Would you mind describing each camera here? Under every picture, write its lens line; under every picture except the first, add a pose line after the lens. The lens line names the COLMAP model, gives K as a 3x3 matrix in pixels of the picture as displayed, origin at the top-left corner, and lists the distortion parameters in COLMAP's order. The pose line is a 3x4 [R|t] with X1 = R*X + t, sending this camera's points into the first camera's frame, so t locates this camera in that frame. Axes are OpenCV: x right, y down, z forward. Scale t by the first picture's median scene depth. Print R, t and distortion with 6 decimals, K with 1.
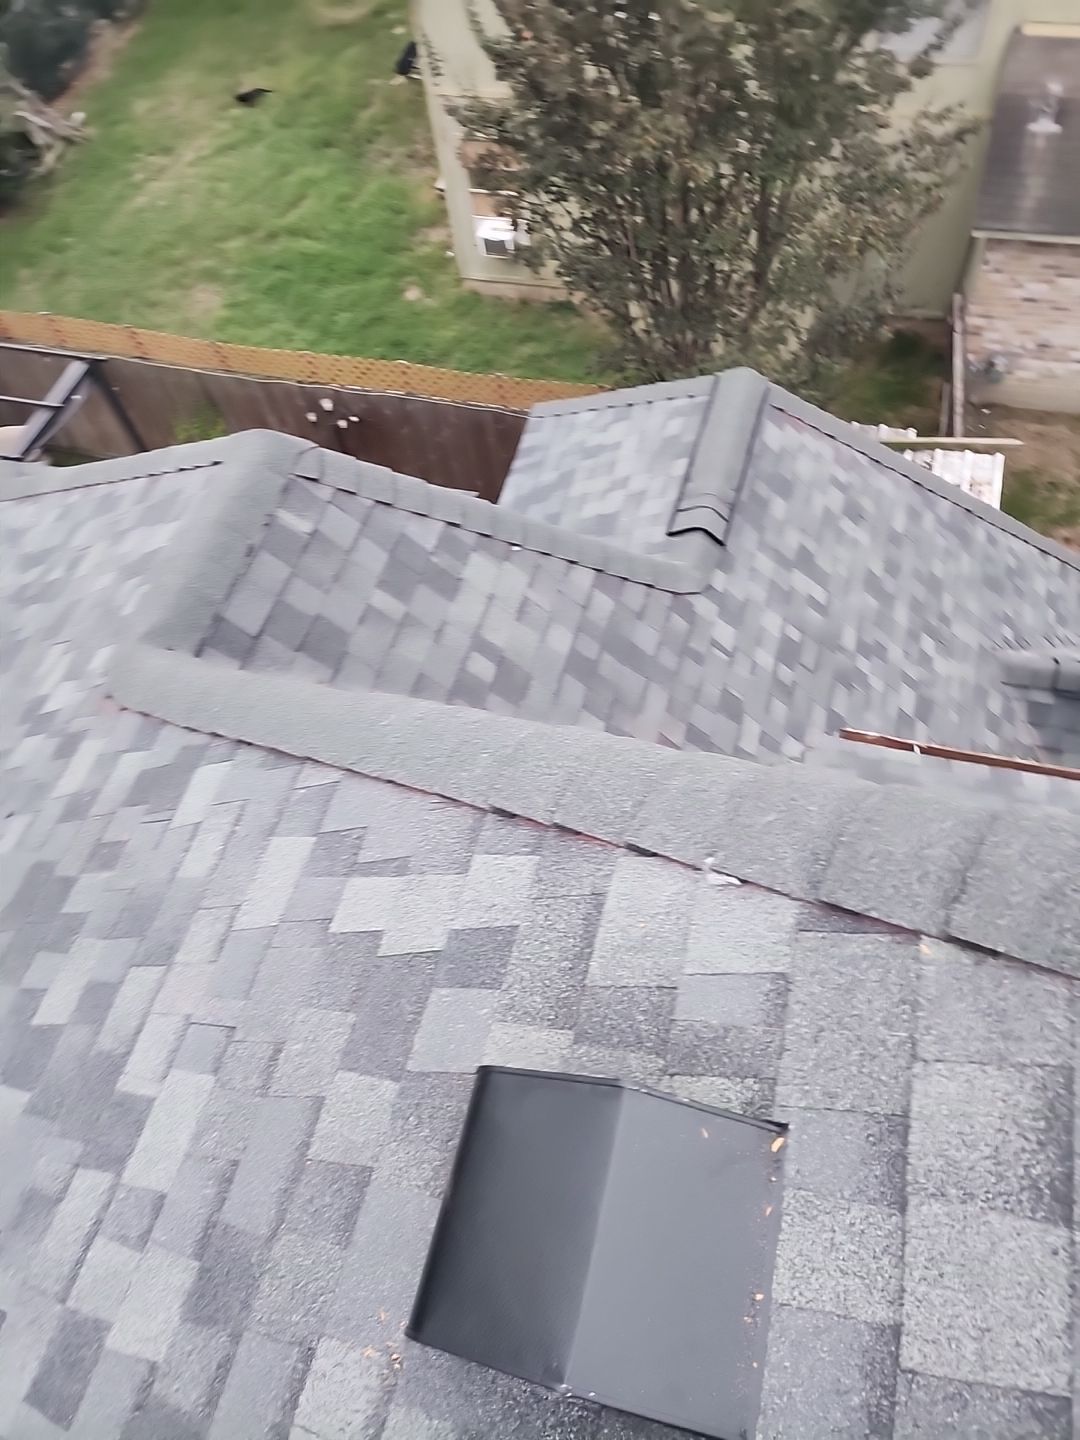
lens RADIAL K [[987.5, 0, 547.4], [0, 987.5, 723.4], [0, 0, 1]] dist [0.082216, -0.064199]
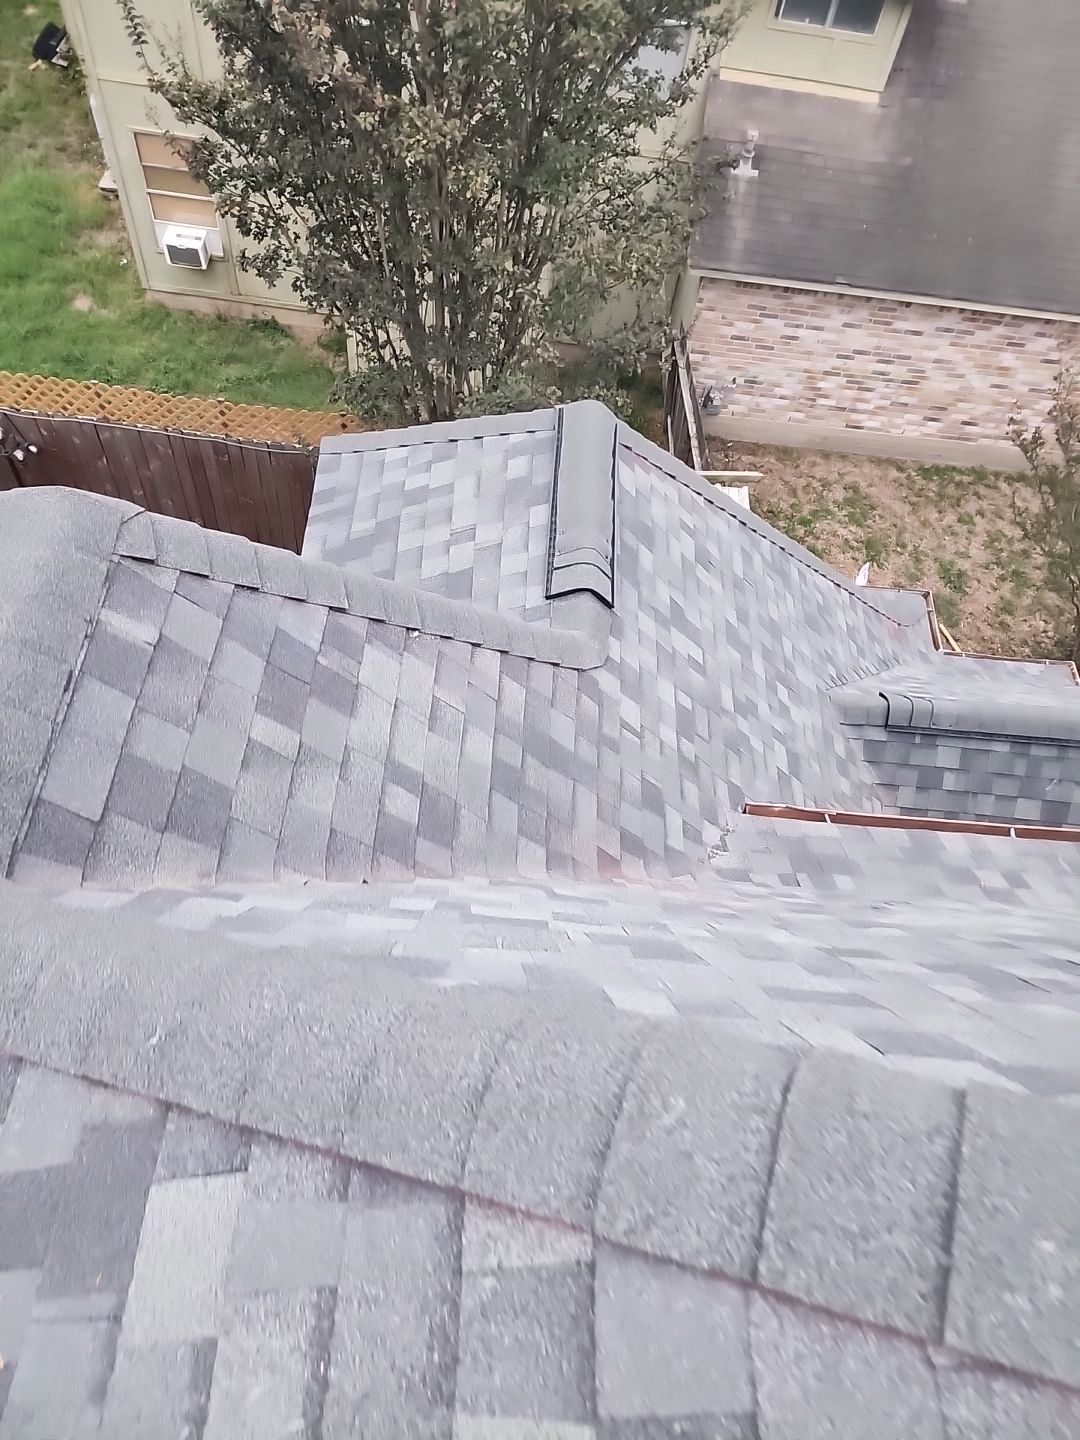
lens RADIAL K [[987.5, 0, 547.4], [0, 987.5, 723.4], [0, 0, 1]] dist [0.082216, -0.064199]
pose [[0.951633, -0.084795, 0.295305, -0.126233], [0.091561, 0.995758, -0.009135, -0.071580], [-0.293278, 0.035731, 0.955359, 0.193066]]
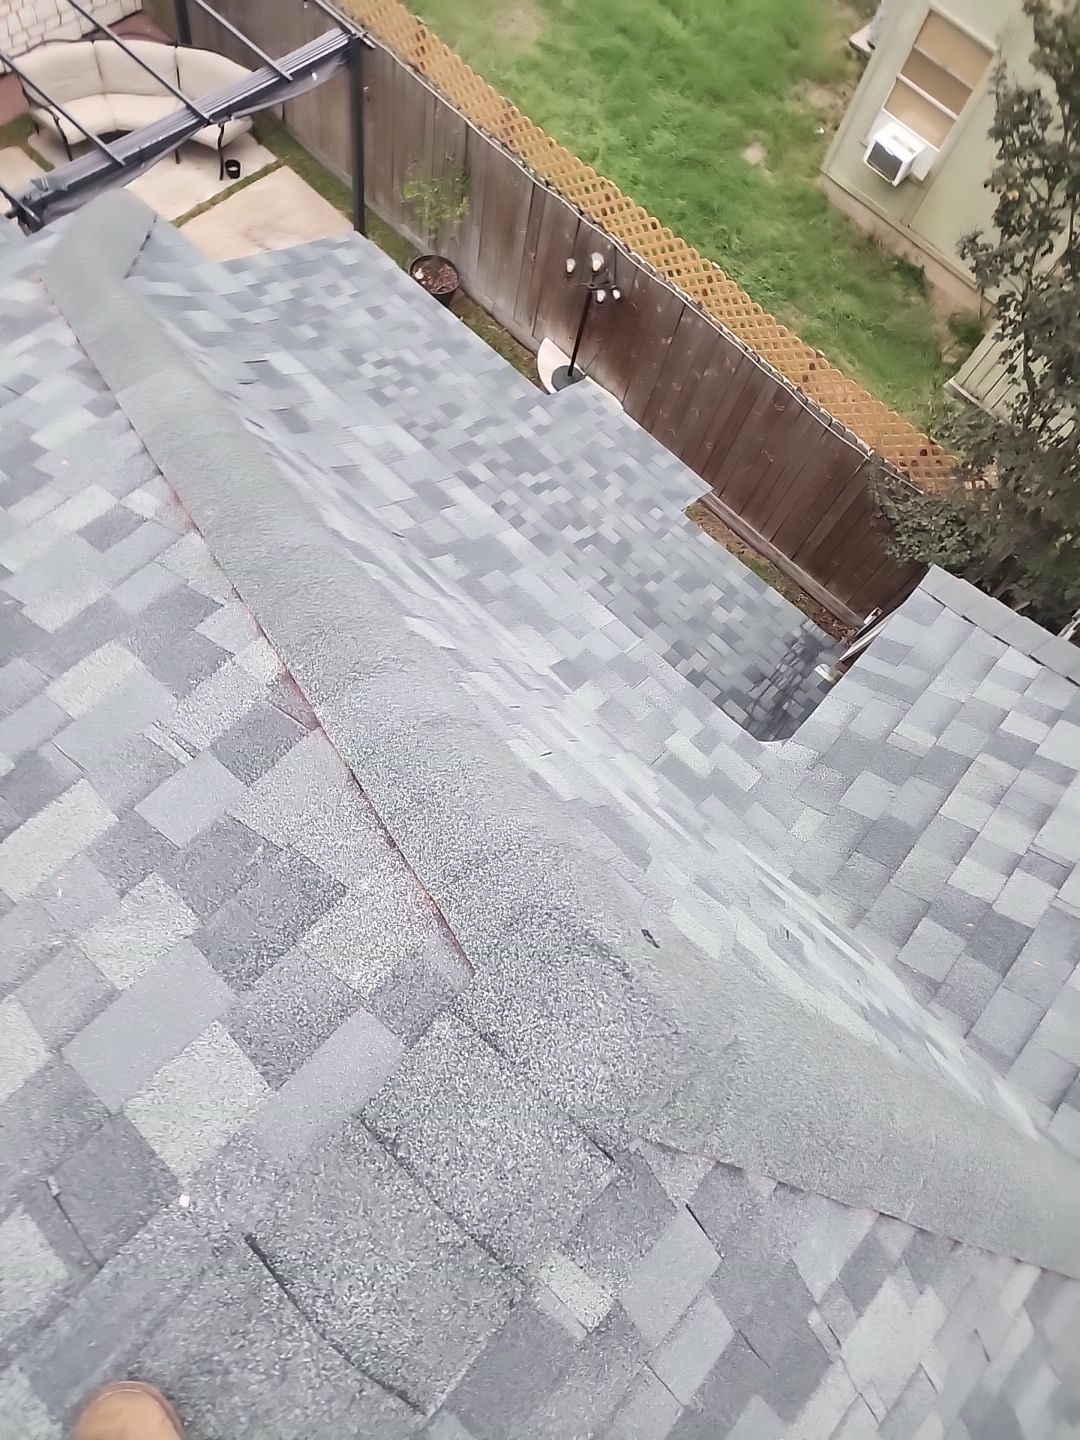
lens RADIAL K [[991.1, 0, 523.0], [0, 991.1, 715.7], [0, 0, 1]] dist [0.063173, -0.054264]
pose [[0.856020, 0.516614, 0.018436, -0.239818], [-0.513223, 0.845050, 0.149972, -0.258213], [0.061898, -0.137841, 0.988518, 0.464075]]
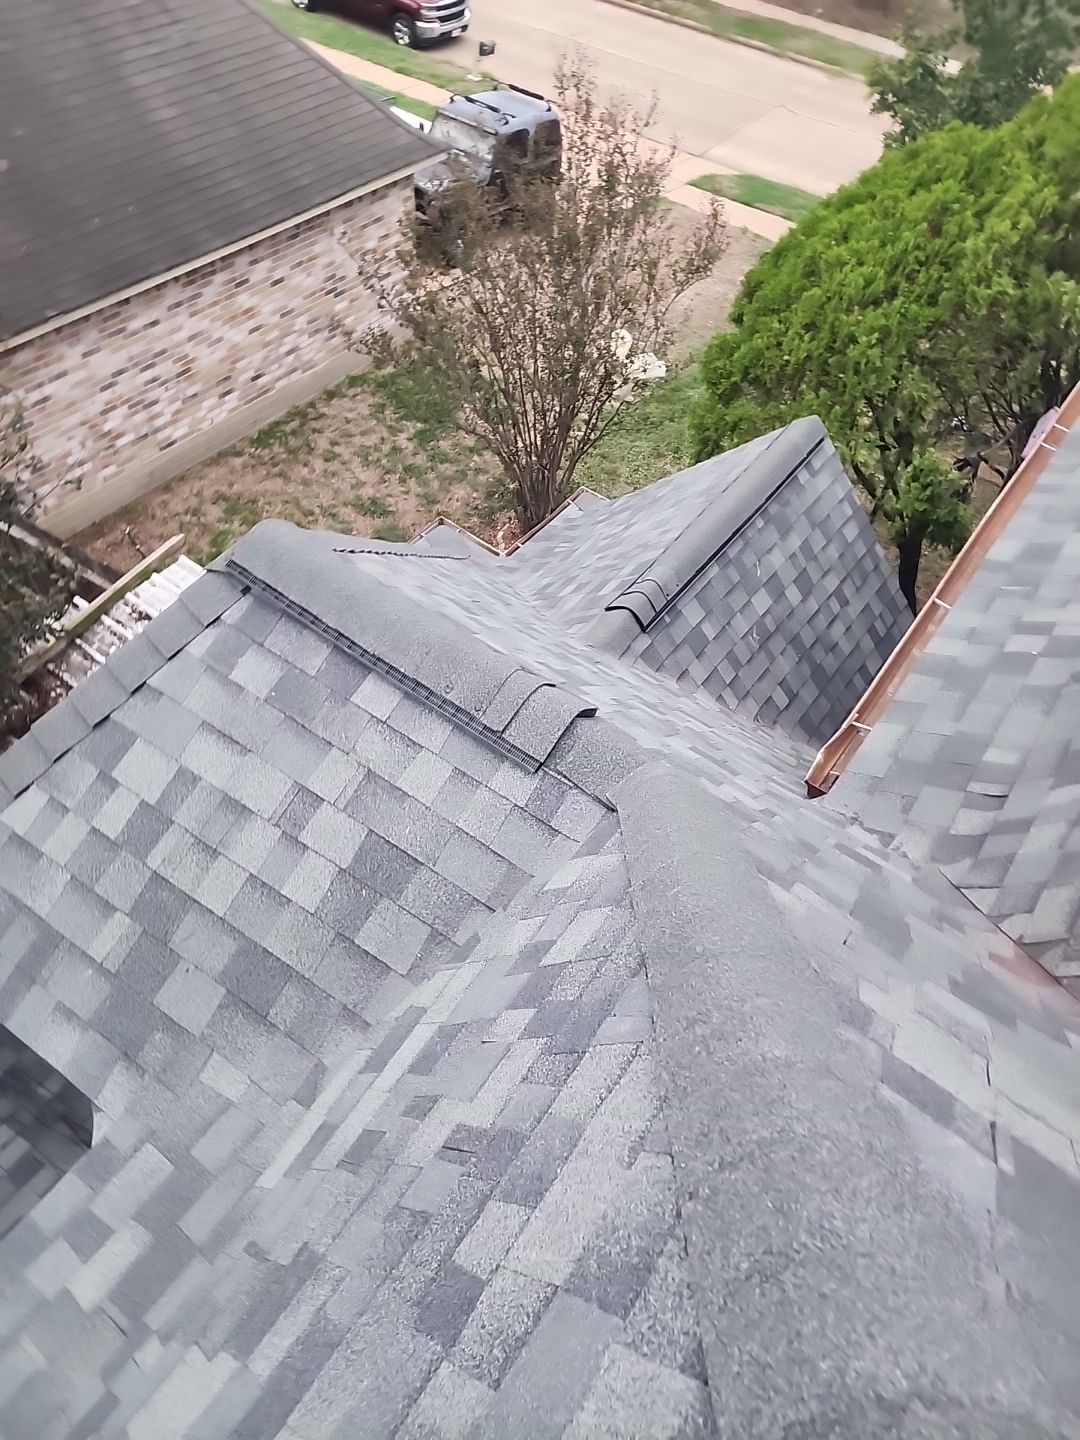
lens RADIAL K [[999.1, 0, 552.7], [0, 999.1, 702.9], [0, 0, 1]] dist [0.074378, -0.055164]
pose [[0.340428, -0.638659, 0.690090, -0.208823], [0.732879, 0.640021, 0.230785, -0.311167], [-0.589065, 0.427186, 0.685941, 0.576685]]
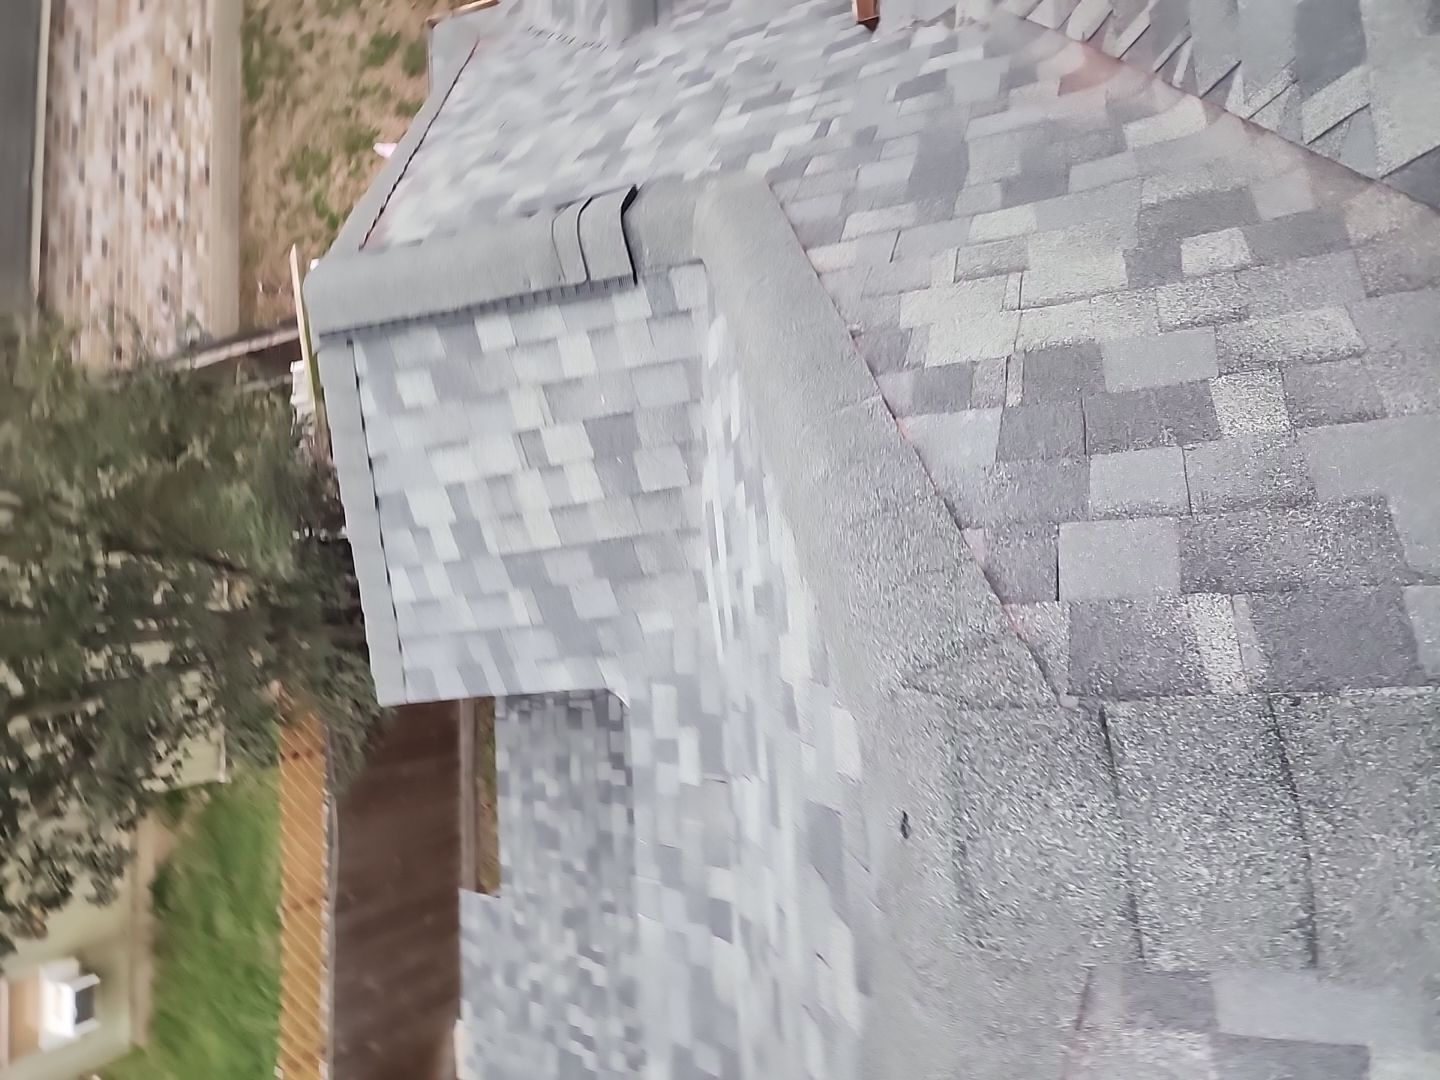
lens RADIAL K [[991.1, 0, 711.4], [0, 991.1, 539.8], [0, 0, 1]] dist [0.063173, -0.054264]
pose [[-0.246432, -0.927575, 0.280850, -0.178100], [0.964402, -0.206020, 0.165784, -0.257976], [-0.095917, 0.311707, 0.945325, 0.469263]]
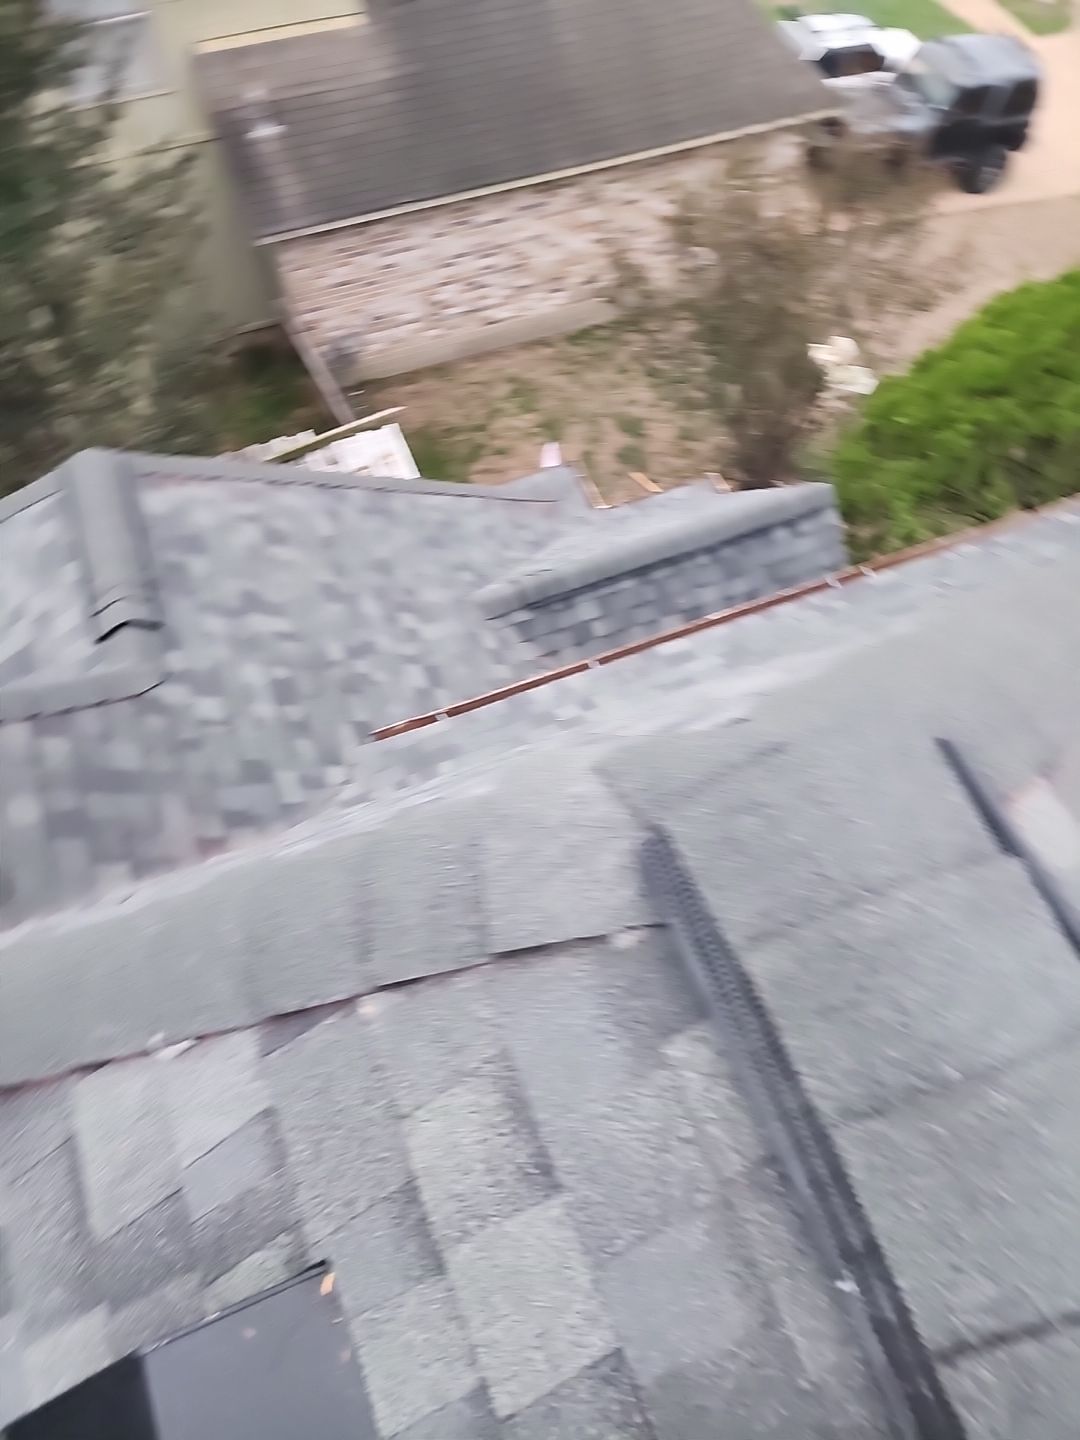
lens RADIAL K [[999.1, 0, 552.7], [0, 999.1, 702.9], [0, 0, 1]] dist [0.074378, -0.055164]
pose [[0.792085, -0.465456, 0.394909, 0.055197], [0.479020, 0.874970, 0.070486, -0.004835], [-0.378341, 0.133338, 0.916013, -0.006142]]
